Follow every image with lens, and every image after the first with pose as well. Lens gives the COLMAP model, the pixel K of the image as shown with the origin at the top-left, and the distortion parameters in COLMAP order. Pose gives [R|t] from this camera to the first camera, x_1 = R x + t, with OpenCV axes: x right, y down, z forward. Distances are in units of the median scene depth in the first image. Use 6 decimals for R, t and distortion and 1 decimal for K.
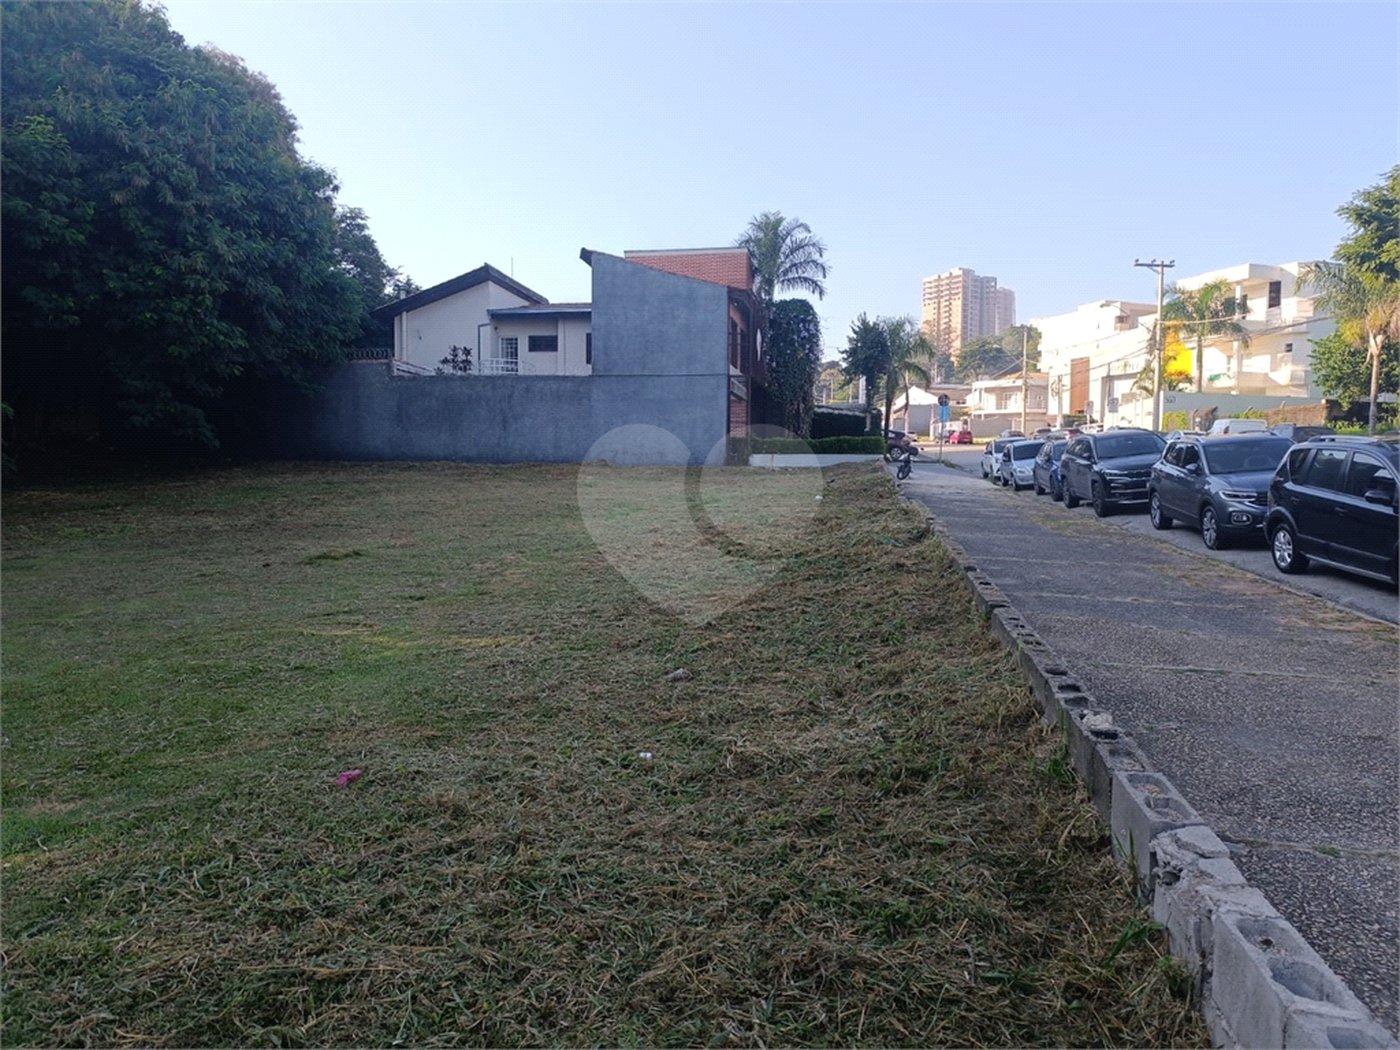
lens RADIAL K [[962.2, 0, 694.4], [0, 962.2, 536.5], [0, 0, 1]] dist [0.040250, -0.042581]
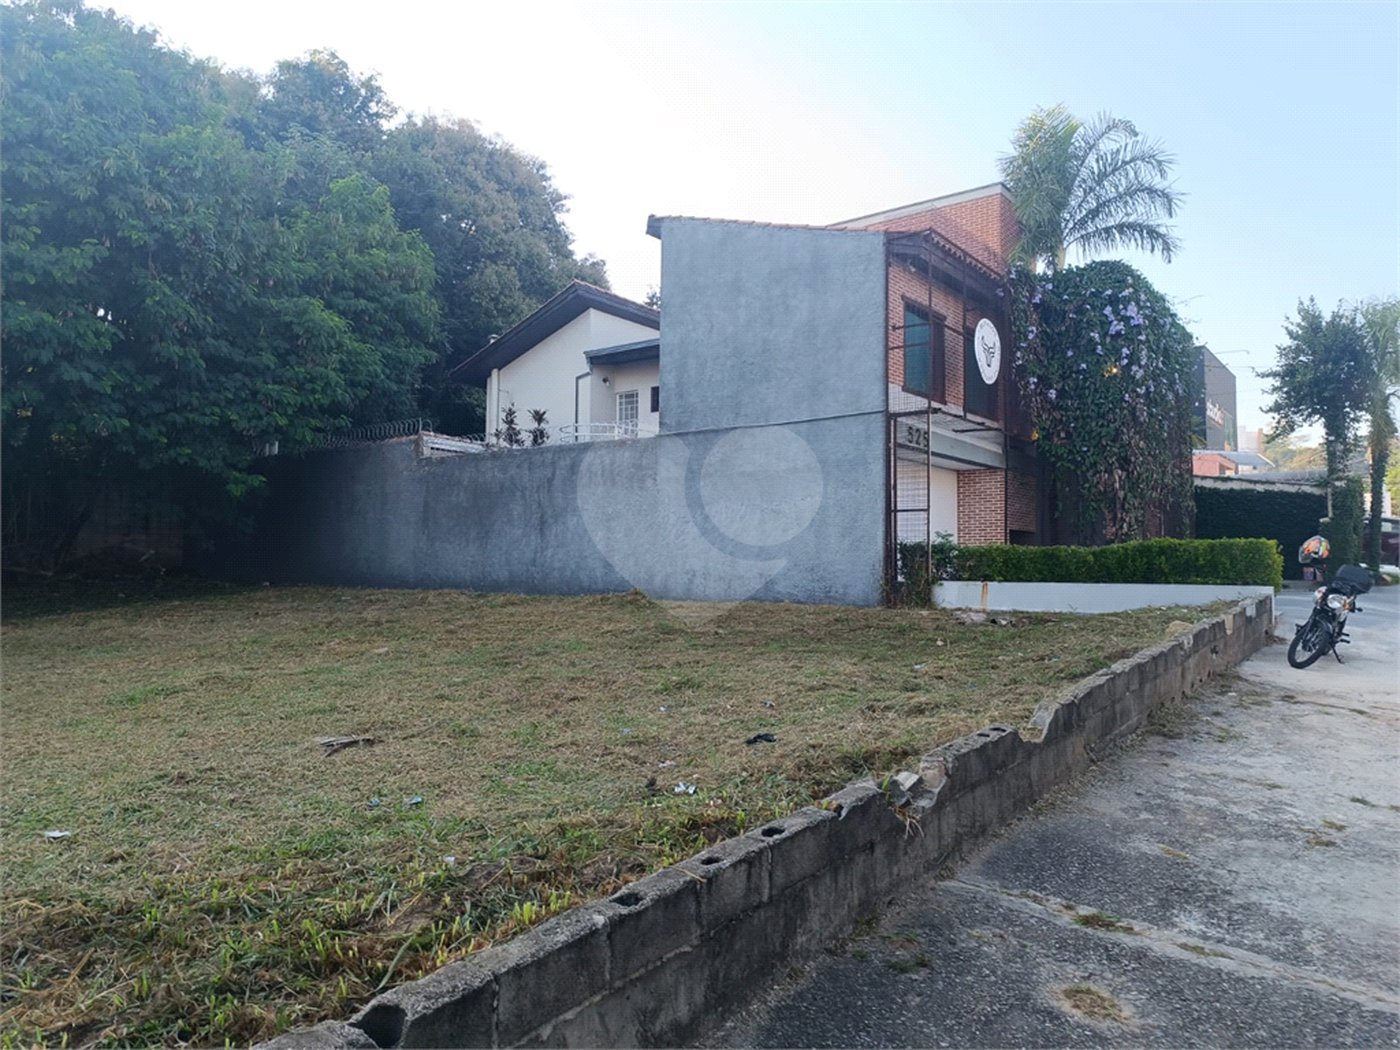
lens RADIAL K [[962.2, 0, 703.8], [0, 962.2, 515.8], [0, 0, 1]] dist [0.040250, -0.042581]
pose [[0.886746, -0.027980, -0.461409, 0.148256], [-0.028901, 0.992858, -0.115751, -0.052389], [0.461352, 0.115977, 0.879604, 0.474411]]
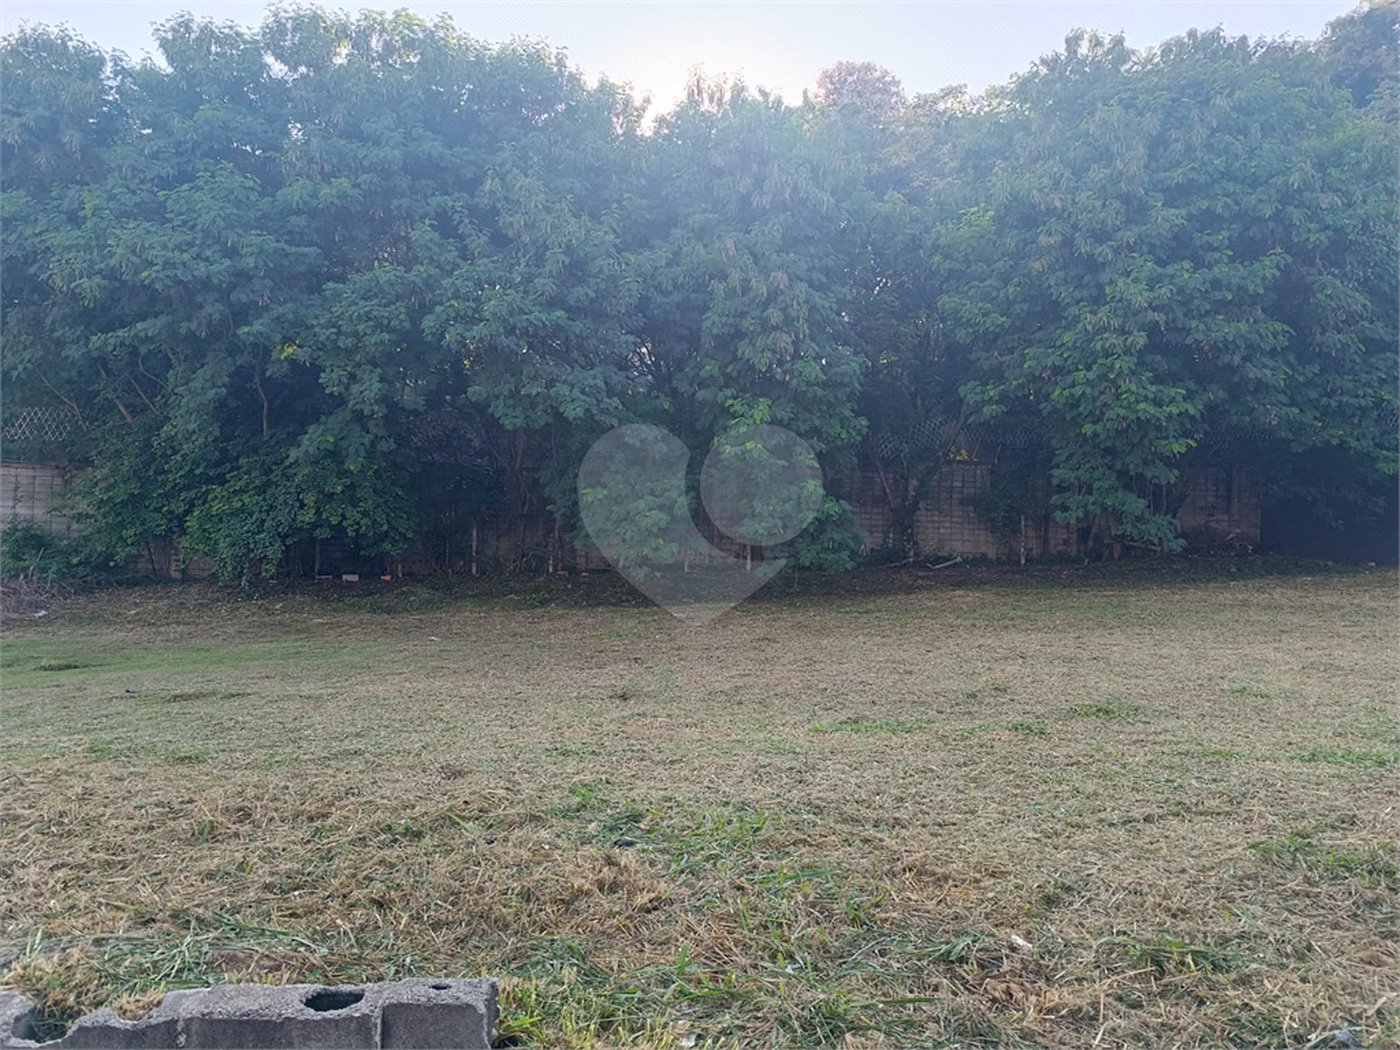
lens RADIAL K [[962.2, 0, 695.0], [0, 962.2, 519.3], [0, 0, 1]] dist [0.040250, -0.042581]
pose [[0.182309, -0.014190, -0.983139, 0.132362], [-0.094723, 0.994992, -0.031926, -0.039500], [0.978668, 0.098946, 0.180052, 0.352710]]
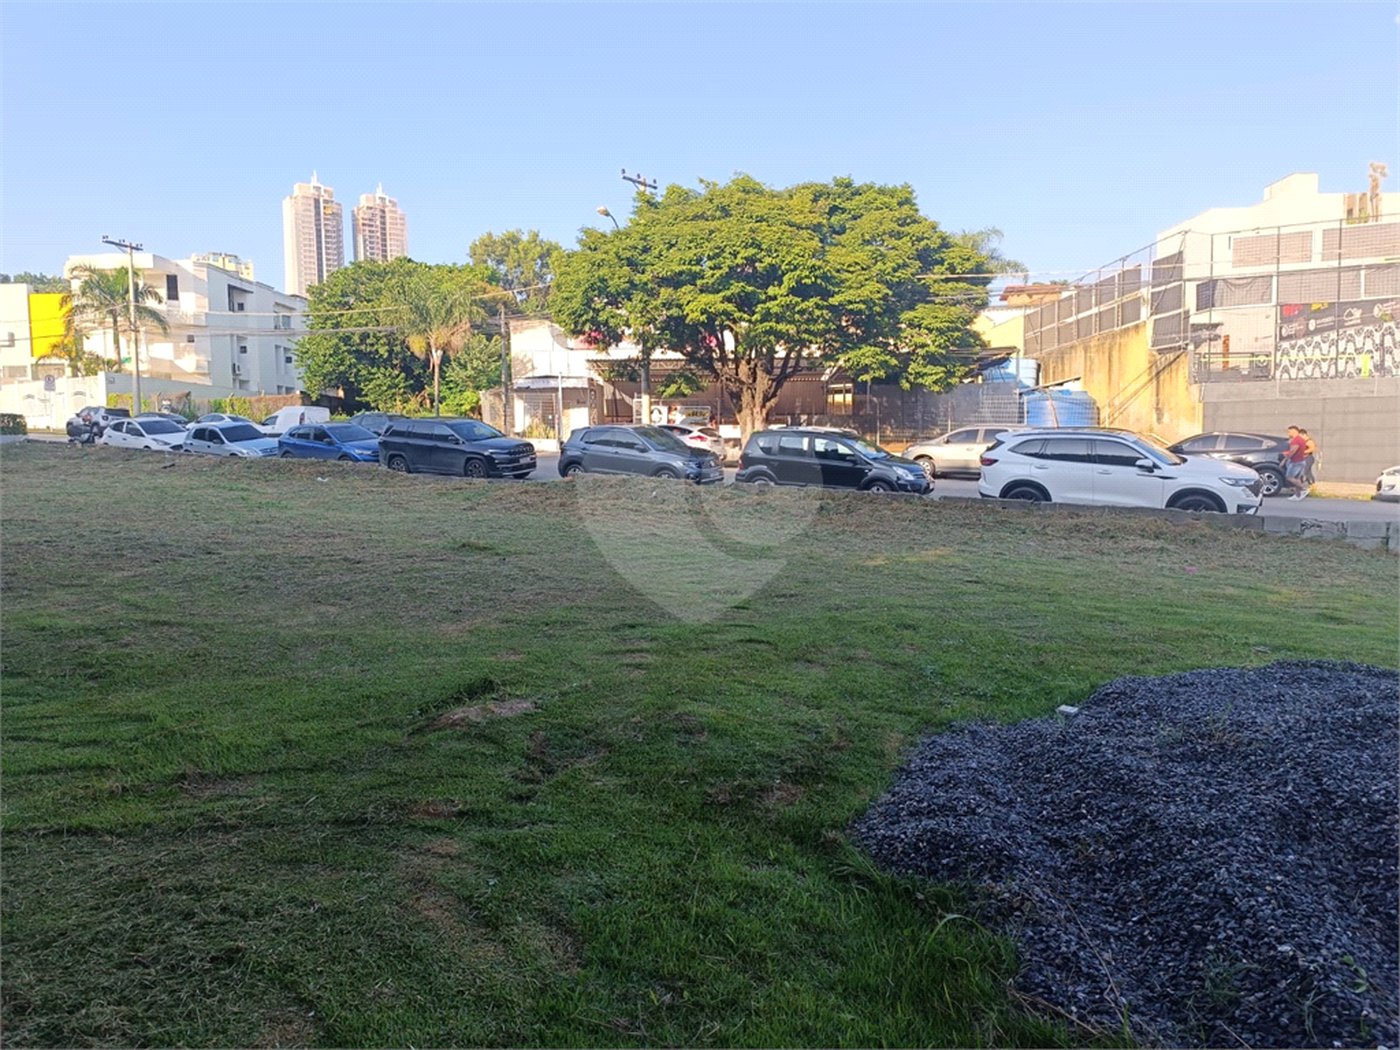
lens RADIAL K [[956.2, 0, 690.0], [0, 956.2, 515.6], [0, 0, 1]] dist [0.039698, -0.039379]
pose [[0.370193, -0.073144, 0.926071, -0.314090], [0.074673, 0.996012, 0.048818, -0.011808], [-0.925949, 0.051080, 0.374179, 0.137454]]
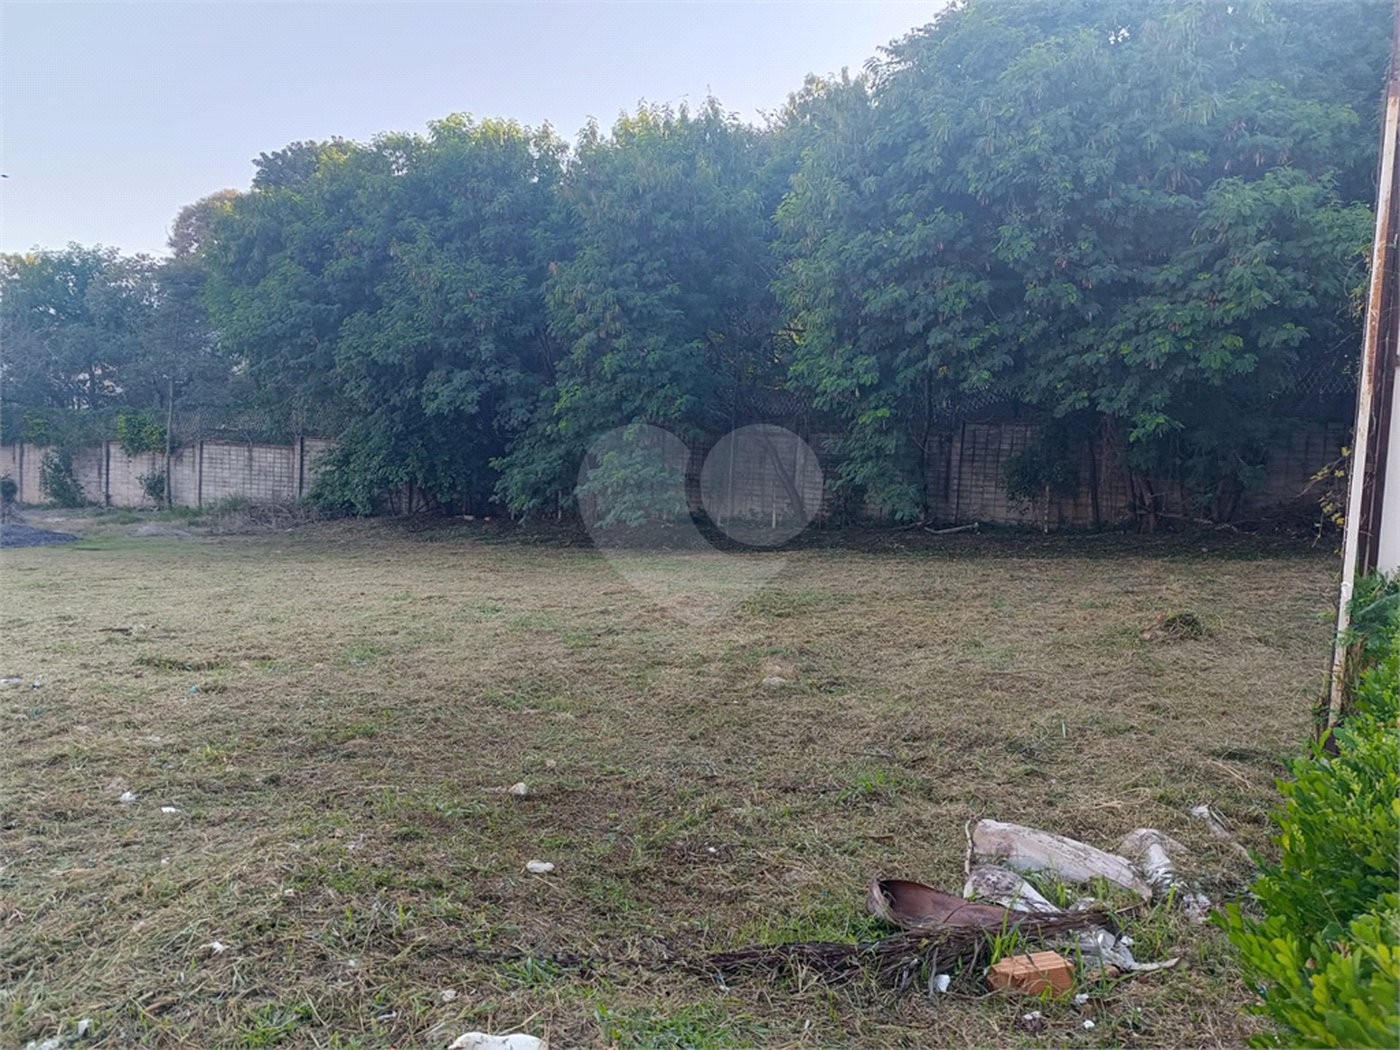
lens RADIAL K [[962.2, 0, 713.1], [0, 962.2, 520.4], [0, 0, 1]] dist [0.040250, -0.042581]
pose [[-0.434344, 0.029417, -0.900266, 0.177103], [-0.104688, 0.991045, 0.082891, -0.097931], [0.894643, 0.130250, -0.427375, 0.846415]]
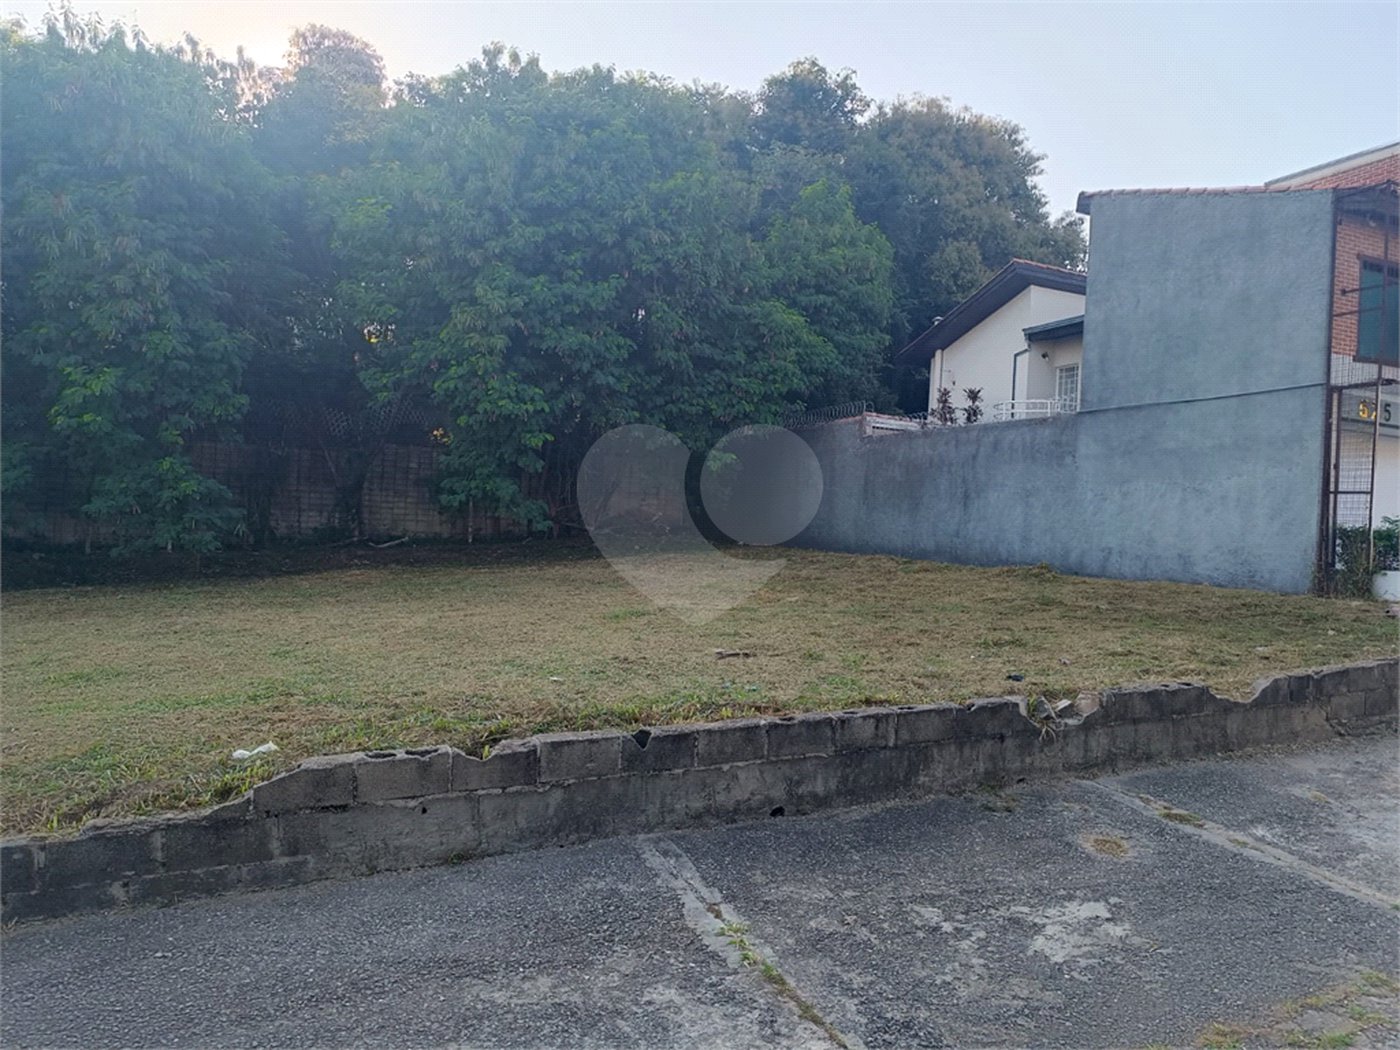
lens RADIAL K [[962.2, 0, 693.7], [0, 962.2, 529.8], [0, 0, 1]] dist [0.040250, -0.042581]
pose [[0.557466, 0.020261, -0.829952, 0.206976], [-0.092779, 0.994960, -0.038029, -0.051717], [0.824999, 0.098203, 0.556537, 0.453922]]
